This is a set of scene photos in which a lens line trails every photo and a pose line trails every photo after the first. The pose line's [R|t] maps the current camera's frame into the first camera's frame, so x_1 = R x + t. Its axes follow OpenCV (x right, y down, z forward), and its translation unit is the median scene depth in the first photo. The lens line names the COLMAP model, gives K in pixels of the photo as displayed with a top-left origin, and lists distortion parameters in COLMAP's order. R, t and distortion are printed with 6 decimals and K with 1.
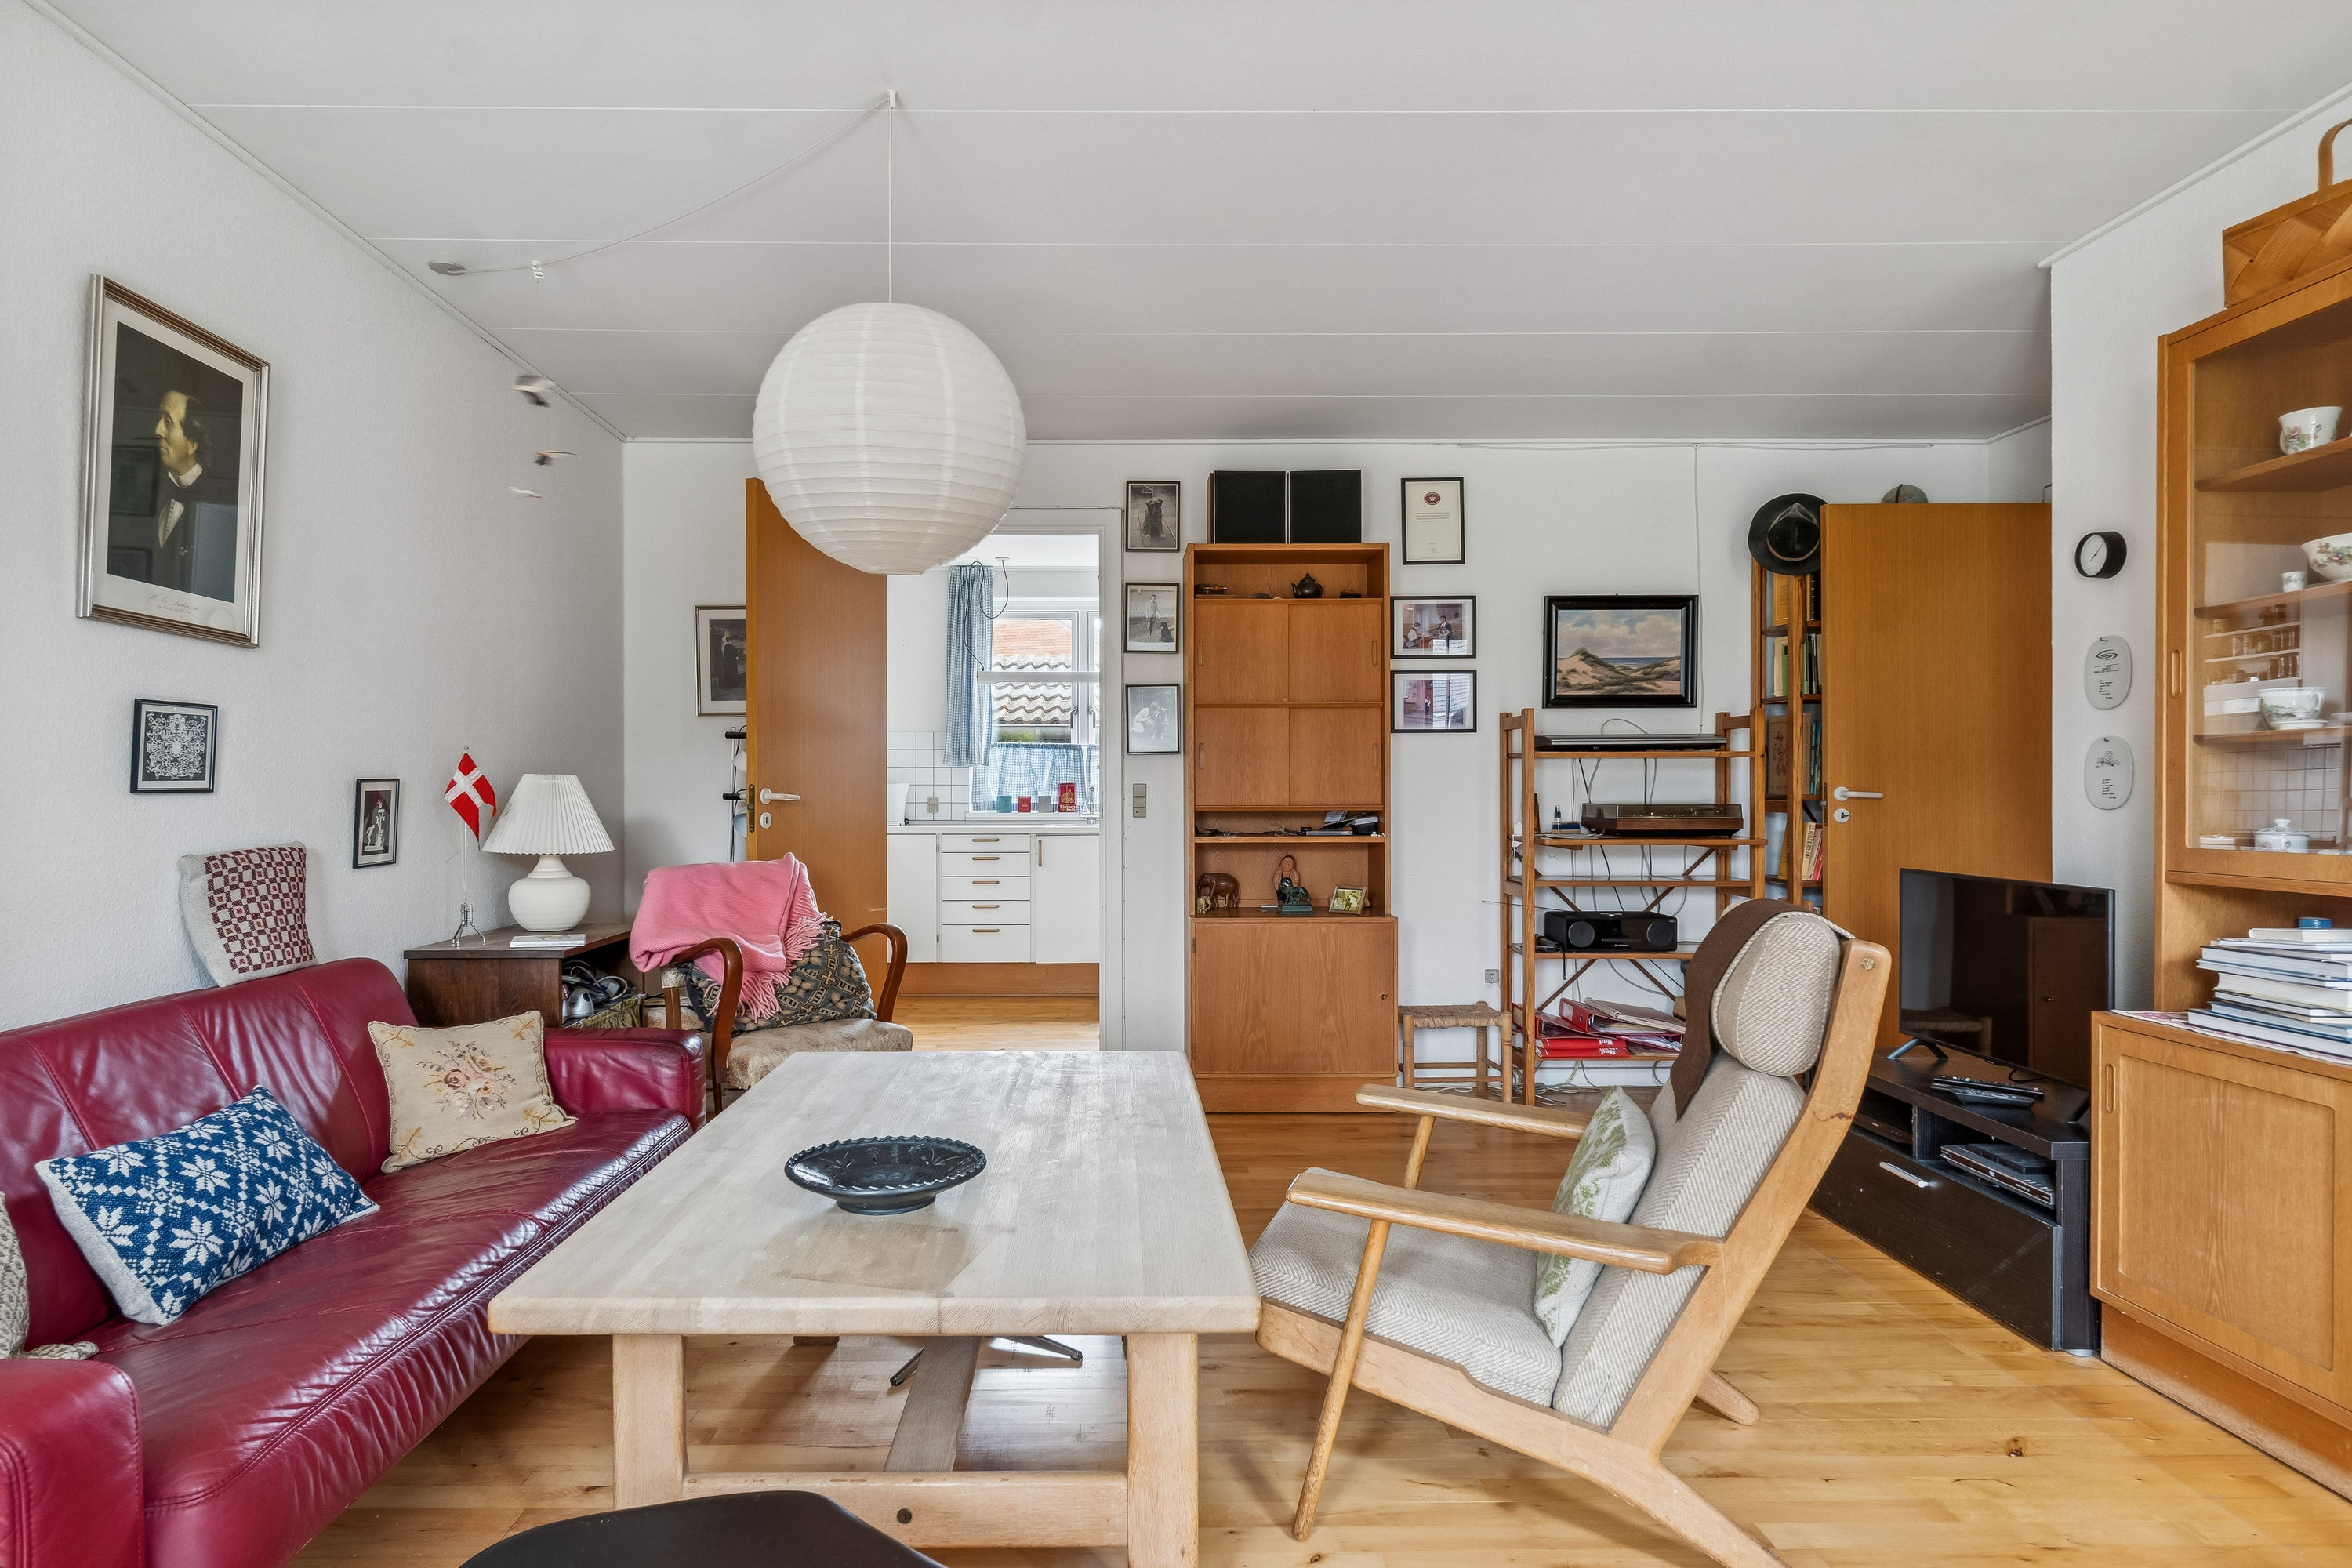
lens RADIAL K [[1355.9, 0, 1176.0], [0, 1355.9, 784.0], [0, 0, 1]] dist [0.028675, -0.001335]
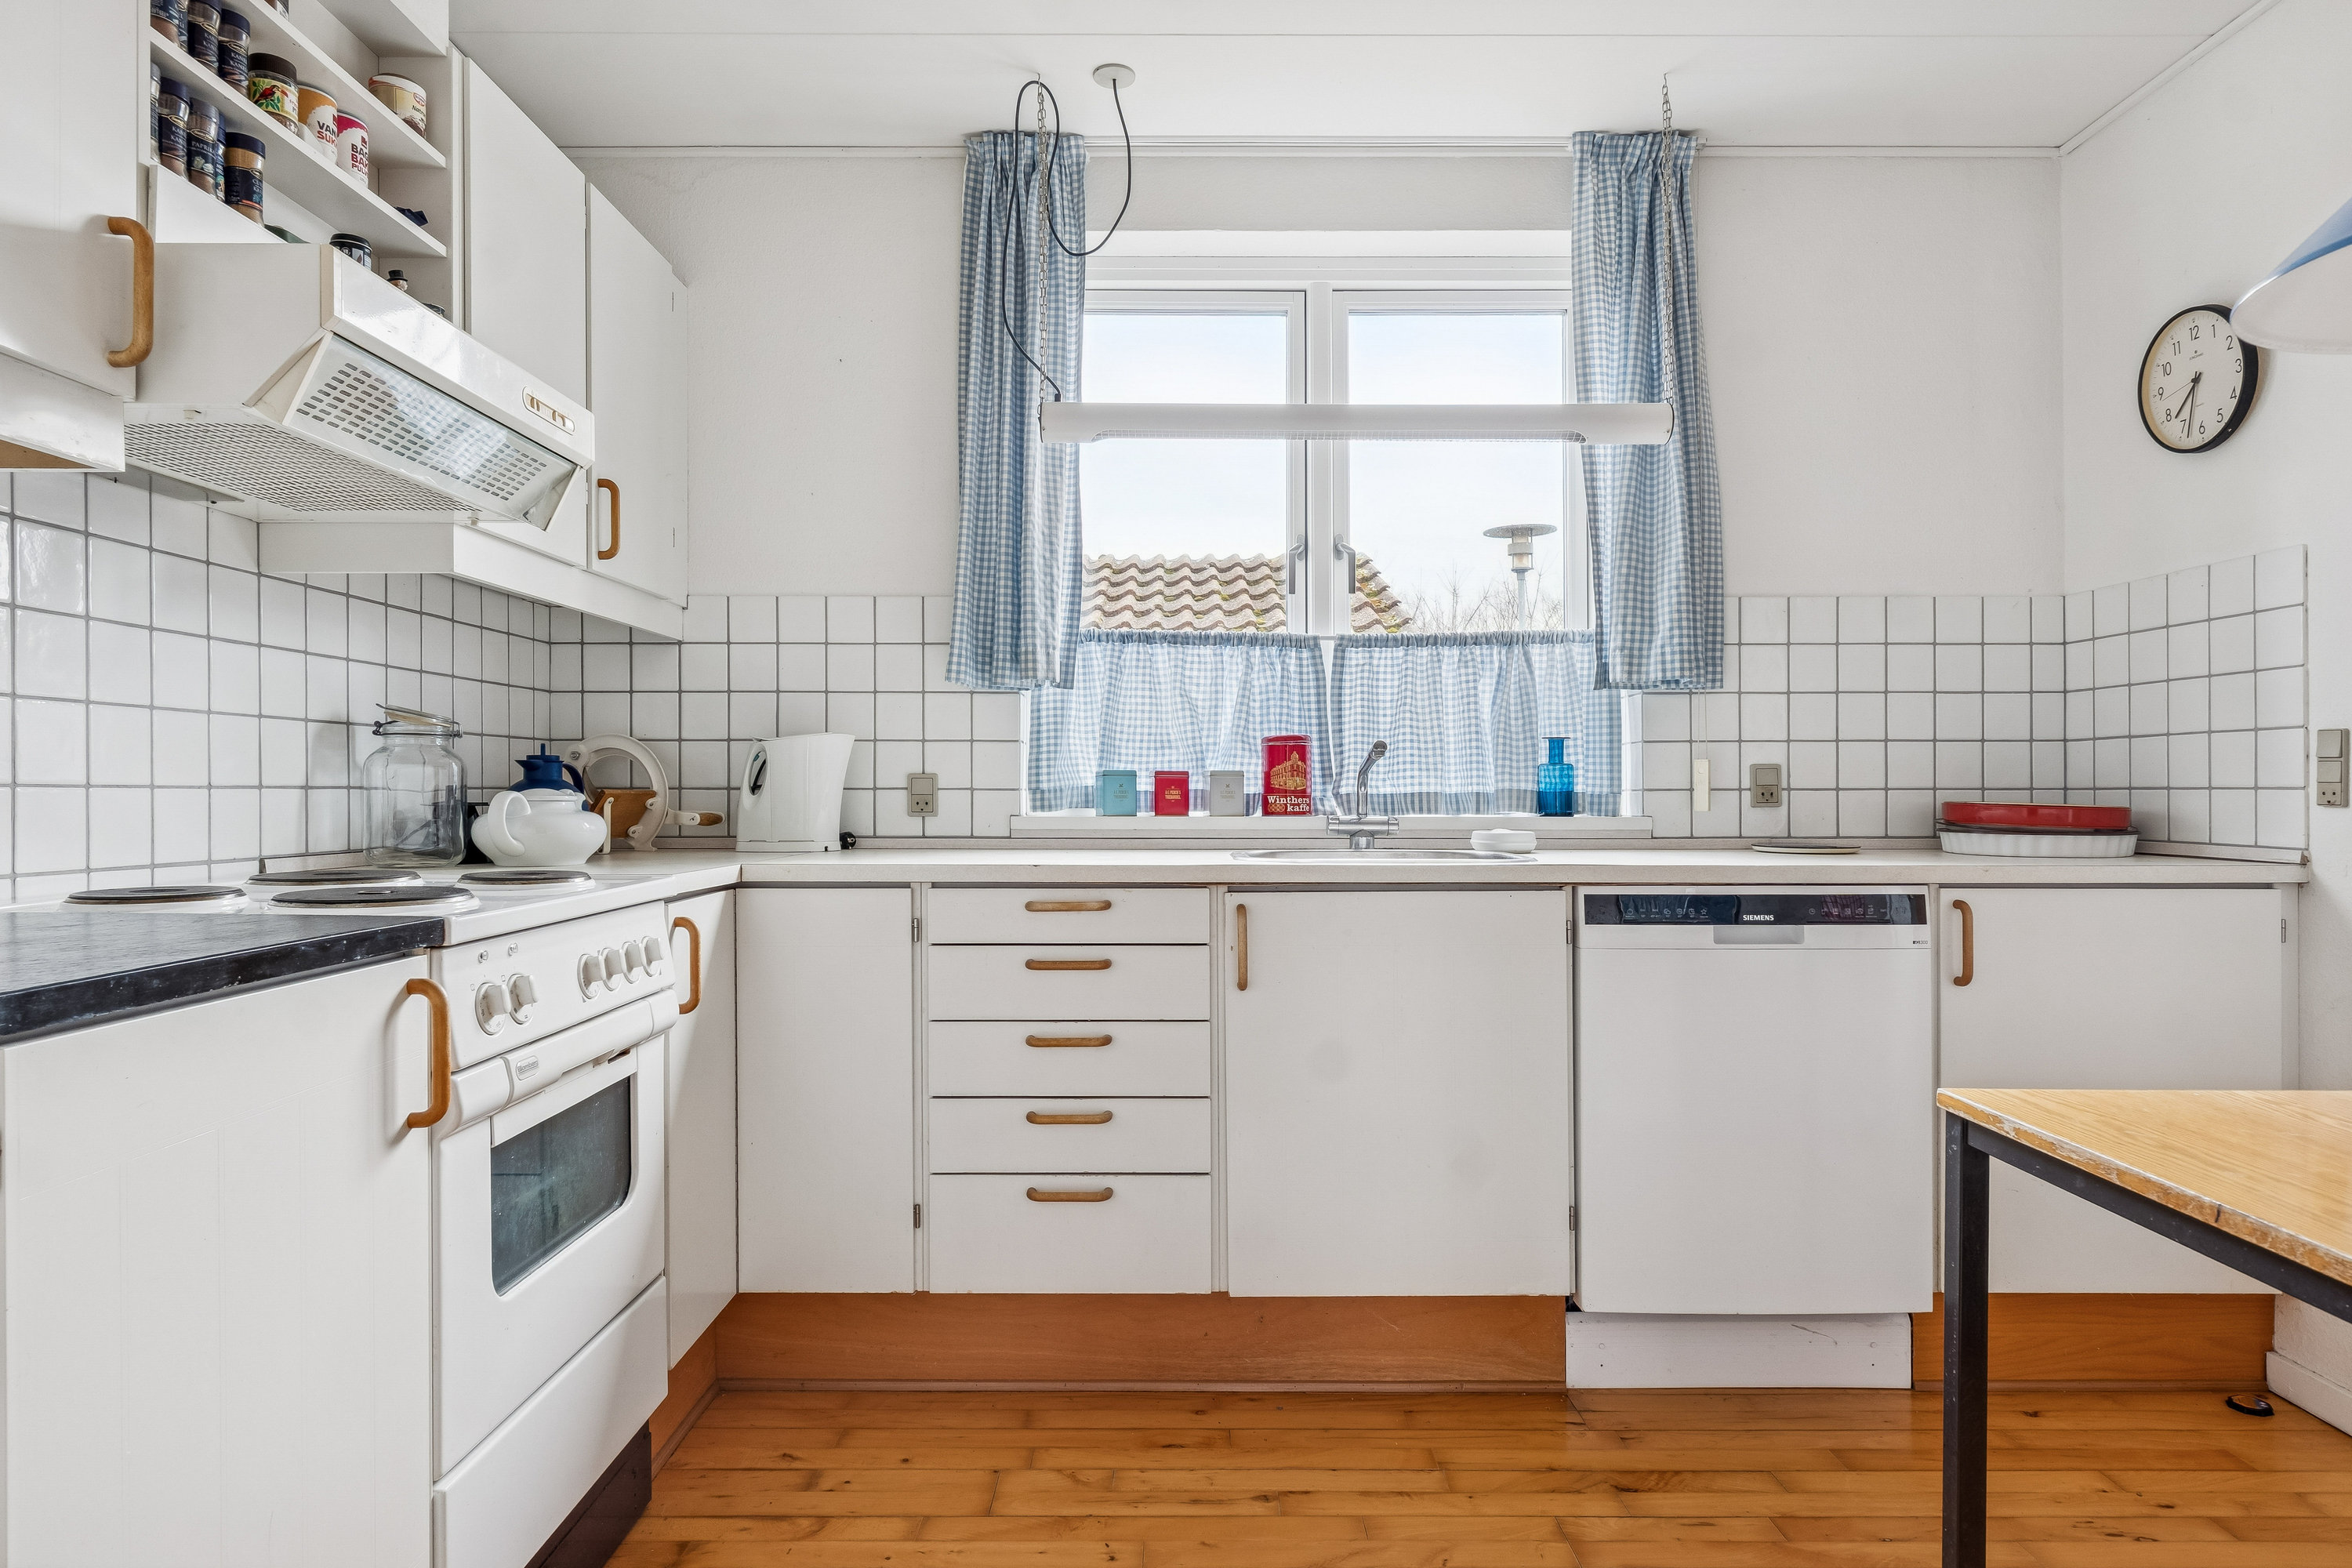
lens RADIAL K [[1355.9, 0, 1176.0], [0, 1355.9, 784.0], [0, 0, 1]] dist [0.028675, -0.001335]
pose [[0.998814, 0.002140, -0.048649, -0.092646], [-0.002012, 0.999994, 0.002674, 0.011435], [0.048655, -0.002573, 0.998812, 0.637180]]
